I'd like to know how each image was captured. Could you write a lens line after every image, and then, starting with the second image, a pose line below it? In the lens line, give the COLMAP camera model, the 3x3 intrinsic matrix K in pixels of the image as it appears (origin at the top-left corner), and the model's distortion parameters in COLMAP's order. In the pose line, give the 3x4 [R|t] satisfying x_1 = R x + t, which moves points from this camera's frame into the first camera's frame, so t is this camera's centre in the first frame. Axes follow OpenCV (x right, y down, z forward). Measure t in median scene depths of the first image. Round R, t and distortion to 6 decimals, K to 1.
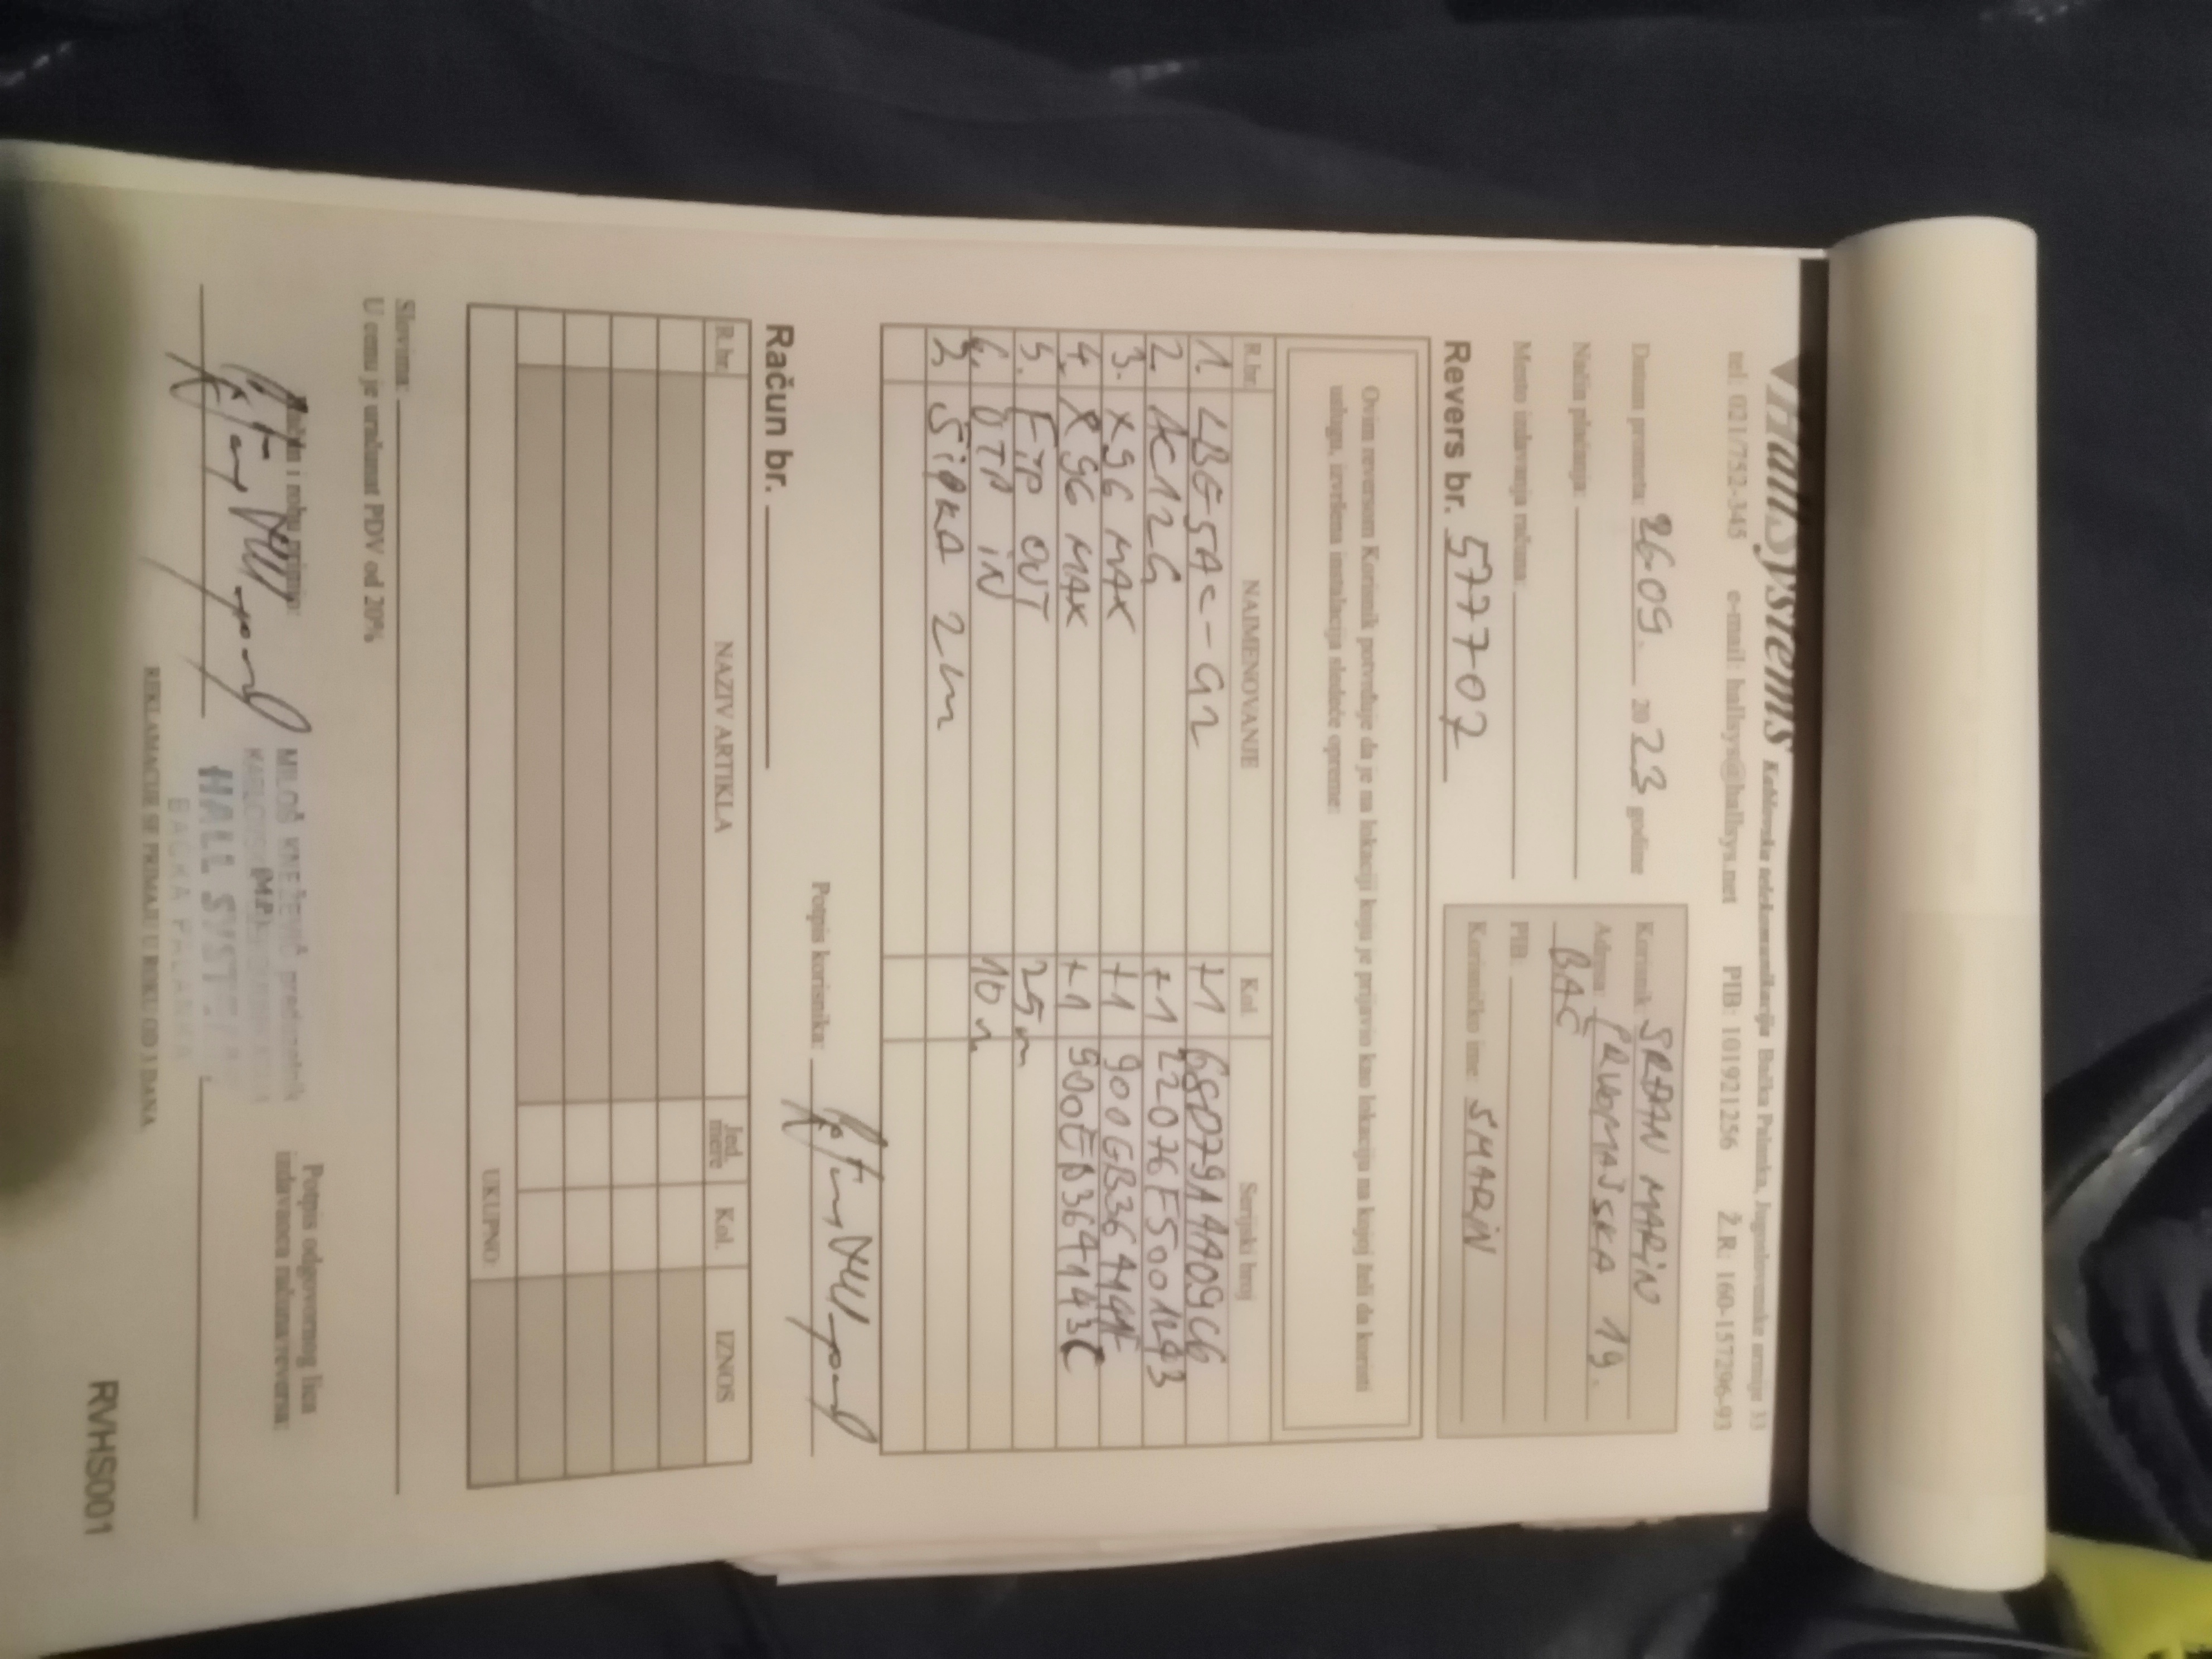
lens RADIAL K [[1766.1, 0, 1106.0], [0, 1766.1, 829.5], [0, 0, 1]] dist [0.074174, -0.000081]
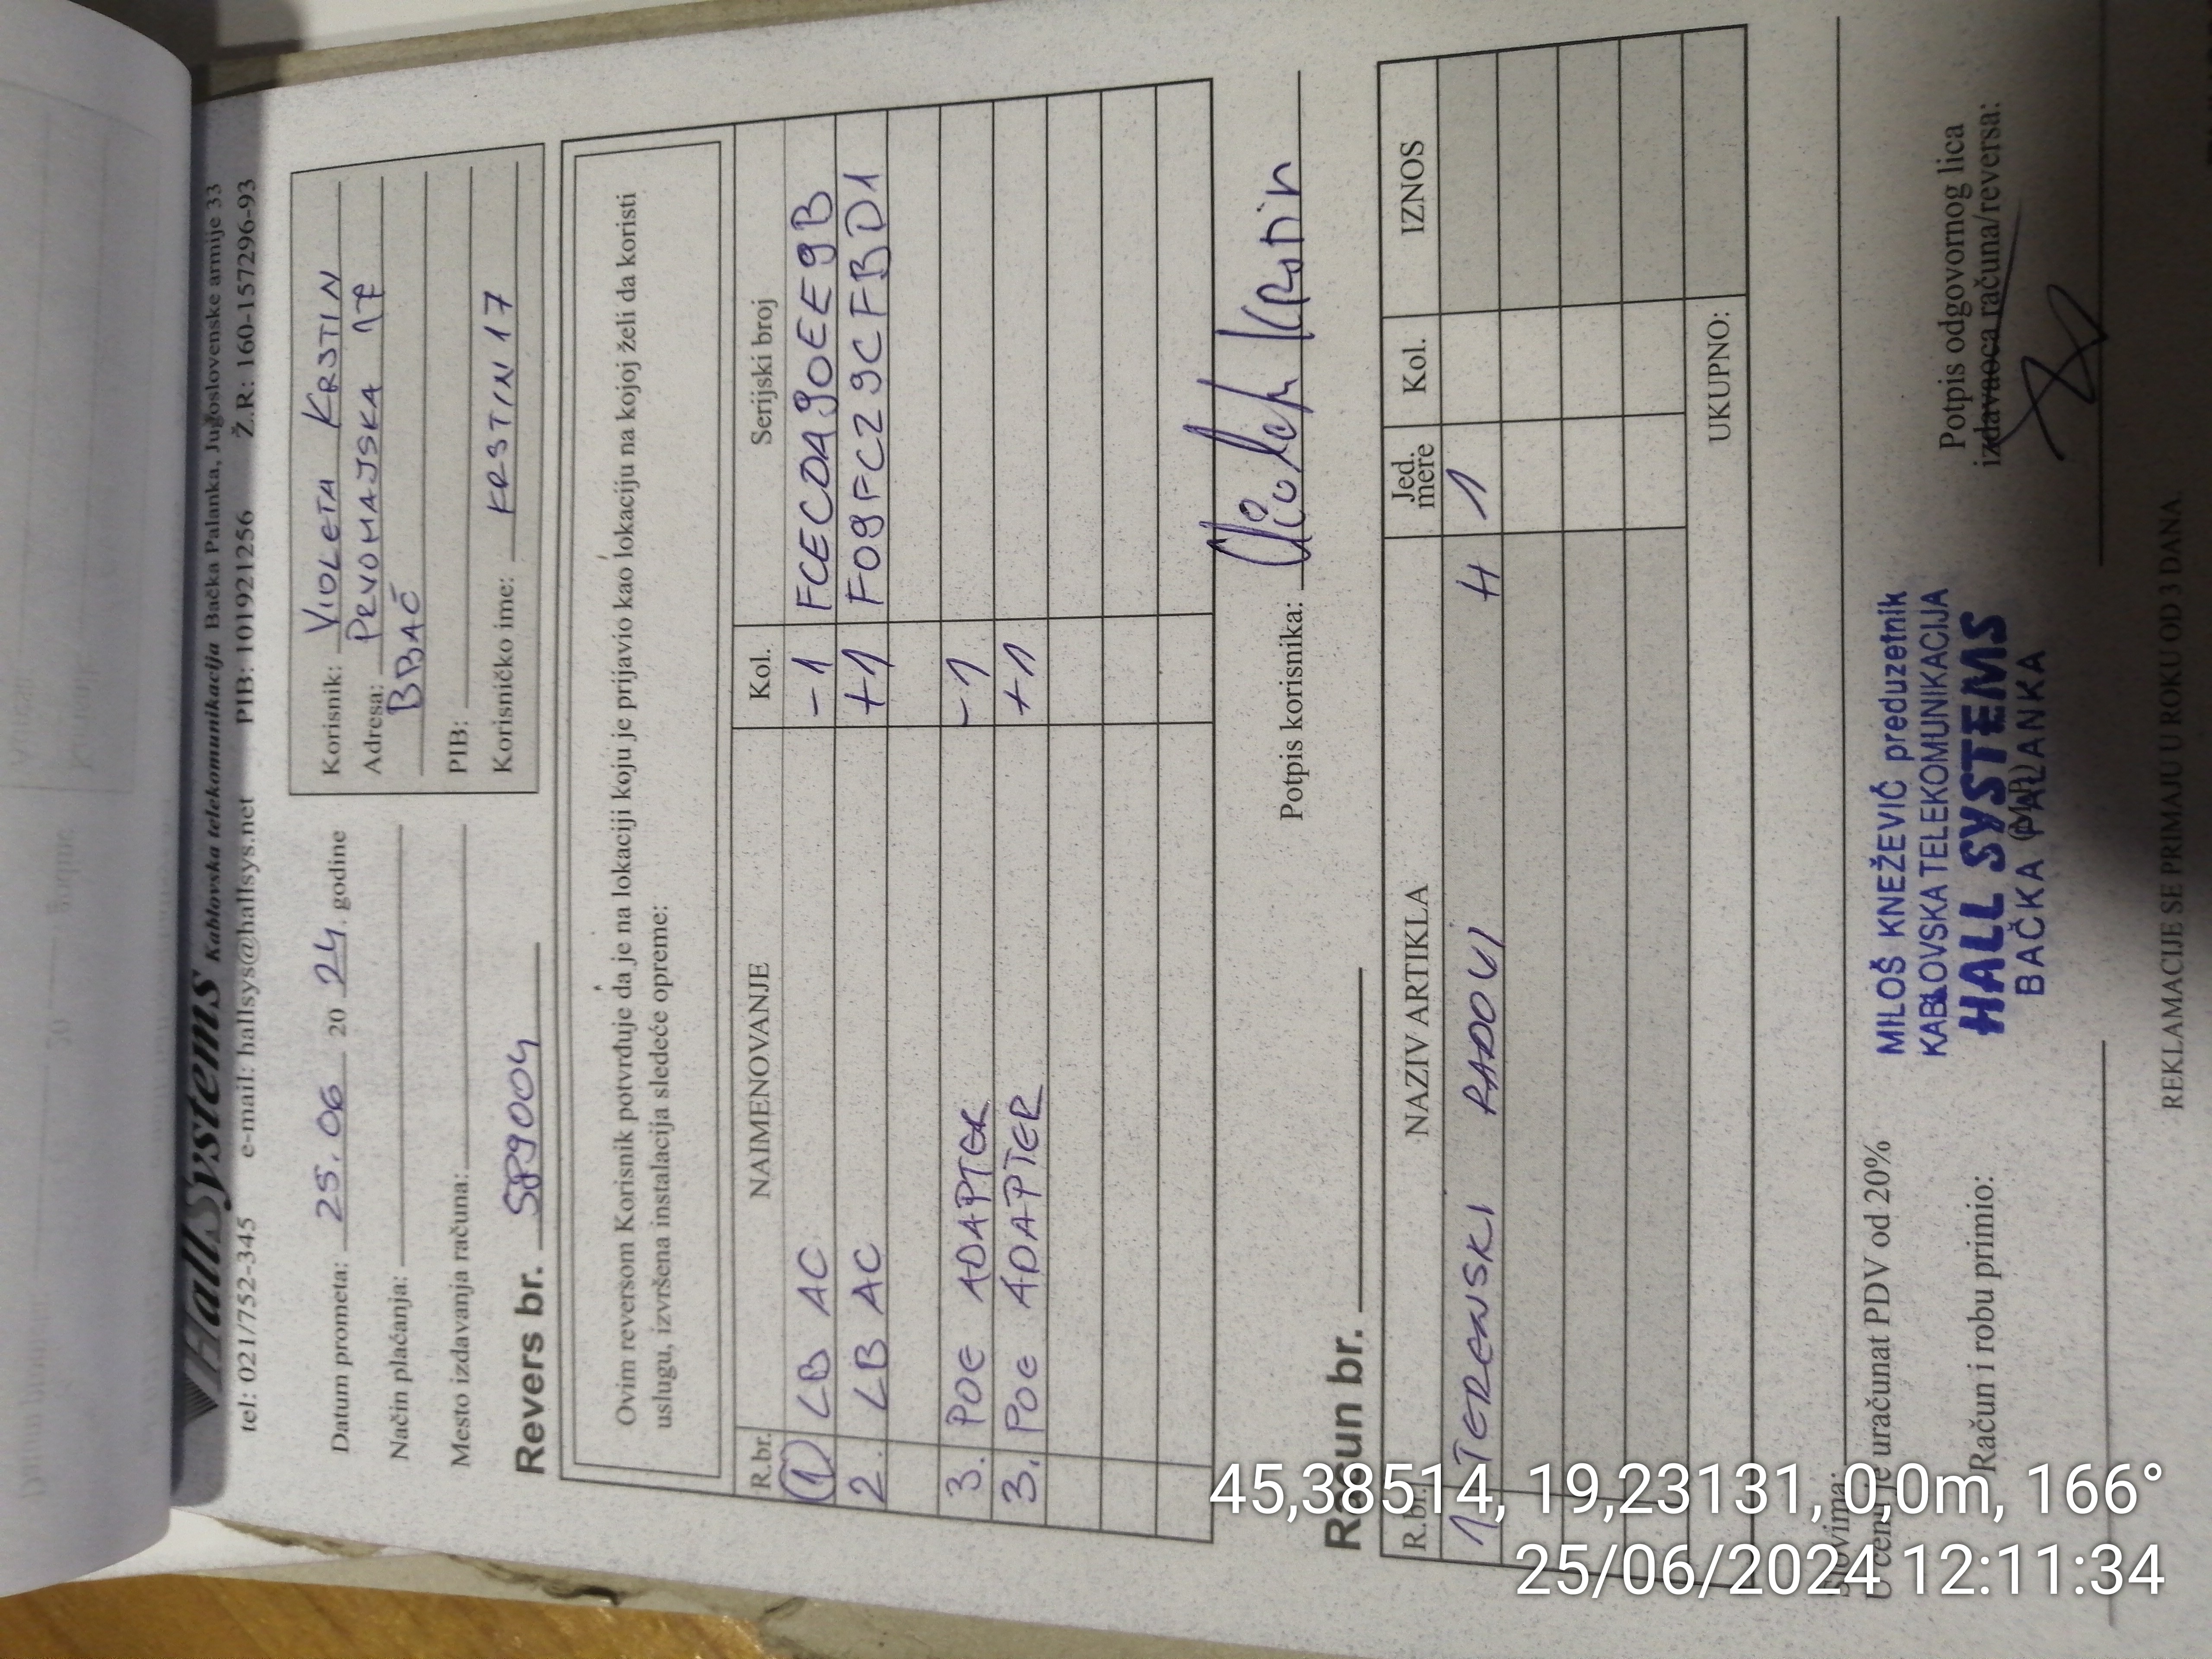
lens RADIAL K [[1702.4, 0, 1106.0], [0, 1702.4, 829.5], [0, 0, 1]] dist [0.010672, 0.004077]
pose [[-0.998843, -0.004788, -0.047848, -0.039035], [0.003271, -0.999491, 0.031726, 0.001699], [-0.047976, 0.031533, 0.998351, 0.228754]]
